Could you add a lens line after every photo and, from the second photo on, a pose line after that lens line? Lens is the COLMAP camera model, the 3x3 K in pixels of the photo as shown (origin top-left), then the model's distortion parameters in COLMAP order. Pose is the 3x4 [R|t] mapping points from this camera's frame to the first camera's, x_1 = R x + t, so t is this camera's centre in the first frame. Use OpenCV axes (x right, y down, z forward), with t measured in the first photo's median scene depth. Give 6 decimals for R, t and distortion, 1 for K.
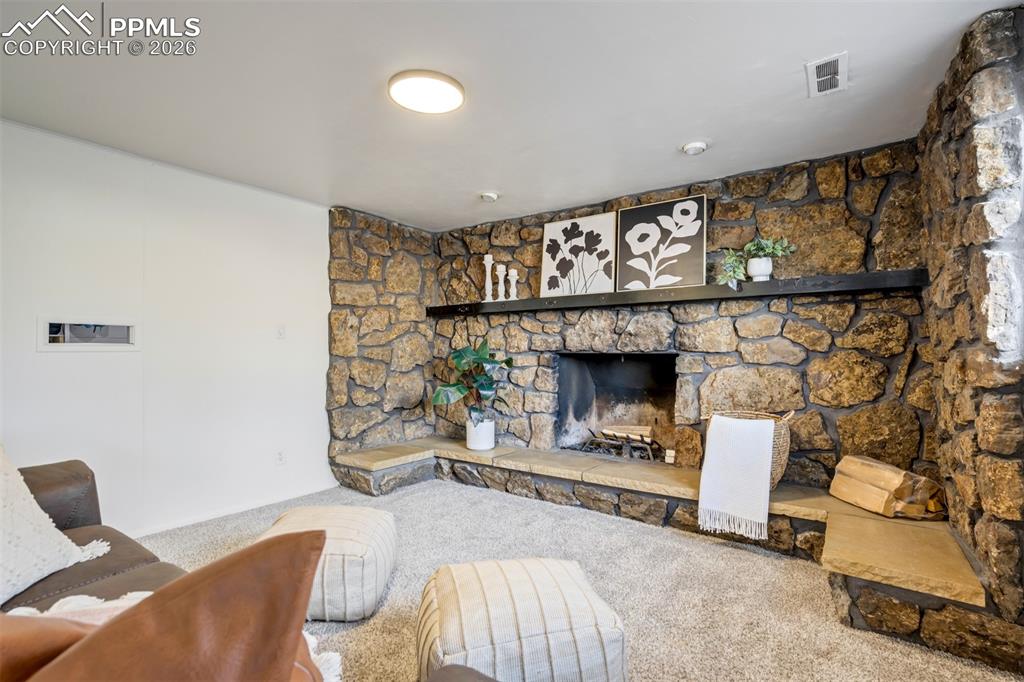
lens RADIAL K [[476.2, 0, 509.7], [0, 476.2, 345.8], [0, 0, 1]] dist [-0.031319, 0.015364]
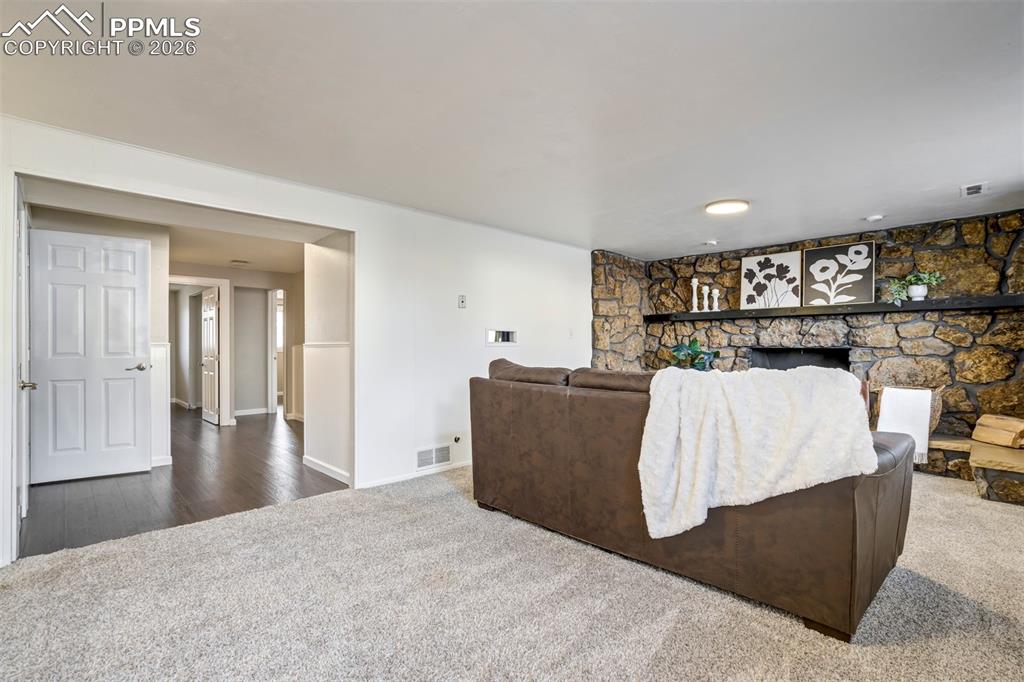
lens RADIAL K [[476.2, 0, 506.3], [0, 476.2, 344.0], [0, 0, 1]] dist [-0.031319, 0.015364]
pose [[0.985013, 0.001894, -0.172469, -0.425314], [-0.001236, 0.999992, 0.003918, -0.001147], [0.172475, -0.003646, 0.985007, -0.590471]]
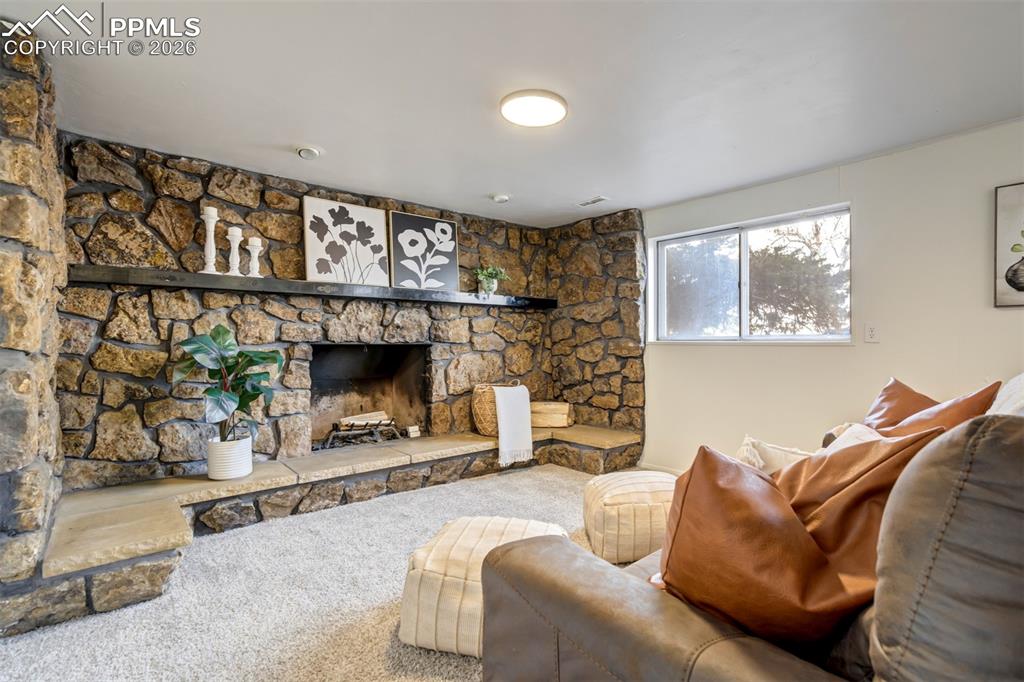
lens RADIAL K [[476.2, 0, 543.8], [0, 476.2, 336.2], [0, 0, 1]] dist [-0.031319, 0.015364]
pose [[0.230302, 0.011544, 0.973051, -0.737229], [-0.009697, 0.999907, -0.009568, 0.004602], [-0.973071, -0.007233, 0.230393, 0.417810]]
